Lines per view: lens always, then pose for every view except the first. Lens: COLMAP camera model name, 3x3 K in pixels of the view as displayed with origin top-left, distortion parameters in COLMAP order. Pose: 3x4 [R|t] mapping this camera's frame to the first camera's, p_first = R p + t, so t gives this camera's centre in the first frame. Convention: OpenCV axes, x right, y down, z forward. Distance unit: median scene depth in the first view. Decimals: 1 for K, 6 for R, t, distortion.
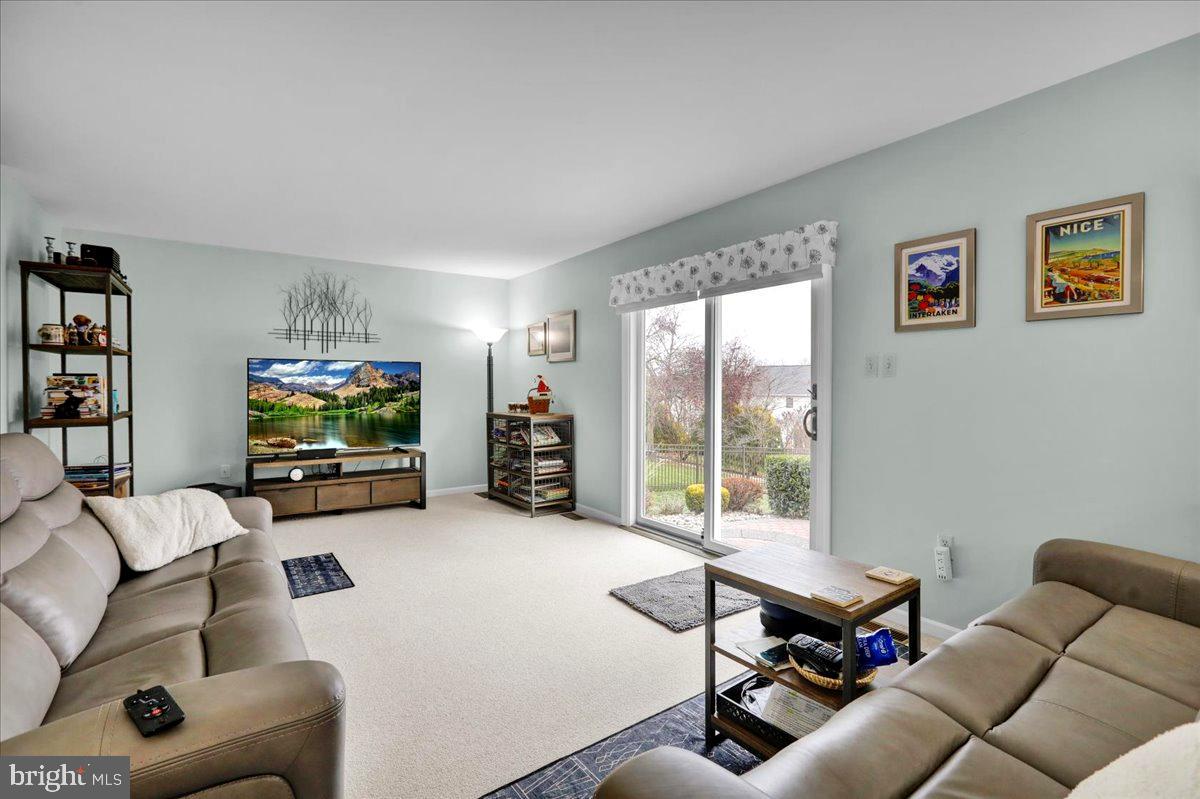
lens RADIAL K [[544.3, 0, 593.9], [0, 544.3, 389.3], [0, 0, 1]] dist [0.001039, 0.000193]
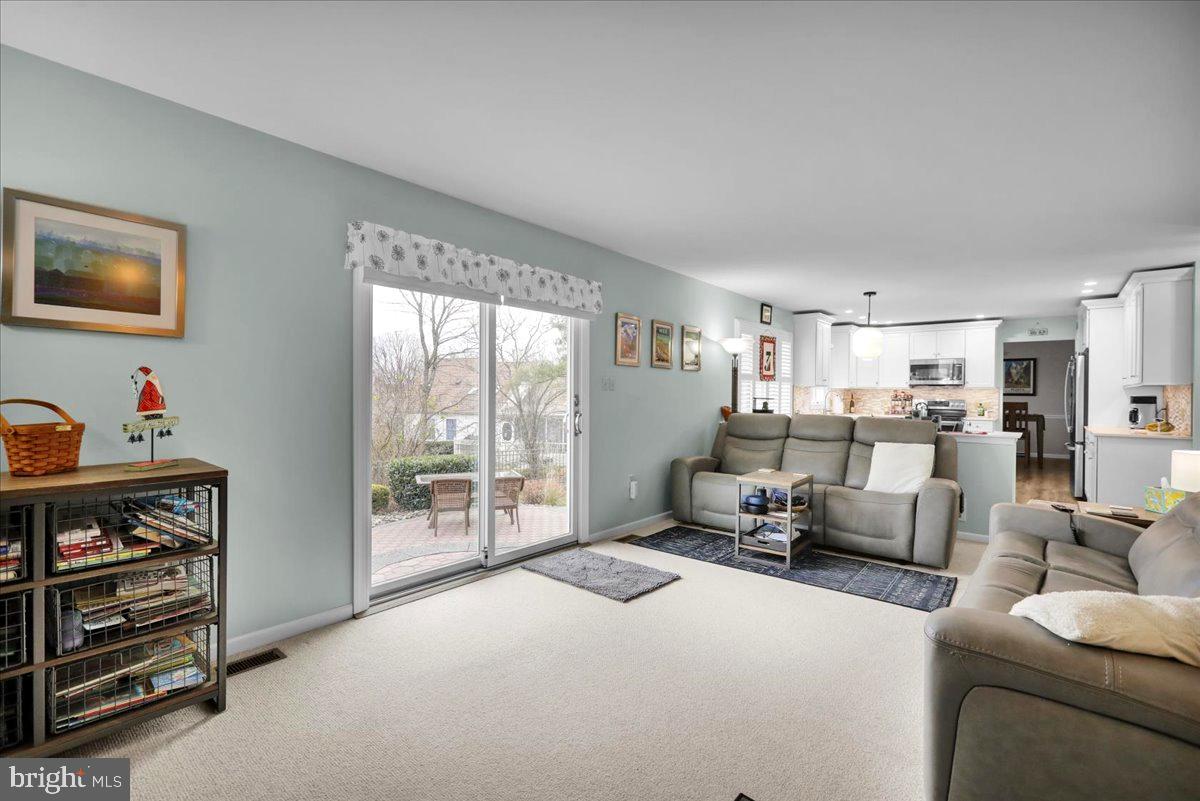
lens RADIAL K [[544.3, 0, 593.6], [0, 544.3, 404.5], [0, 0, 1]] dist [0.001039, 0.000193]
pose [[-0.256715, -0.016701, 0.966343, -0.835561], [-0.000787, 0.999854, 0.017071, -0.008940], [-0.966487, 0.003622, -0.256691, 1.181169]]
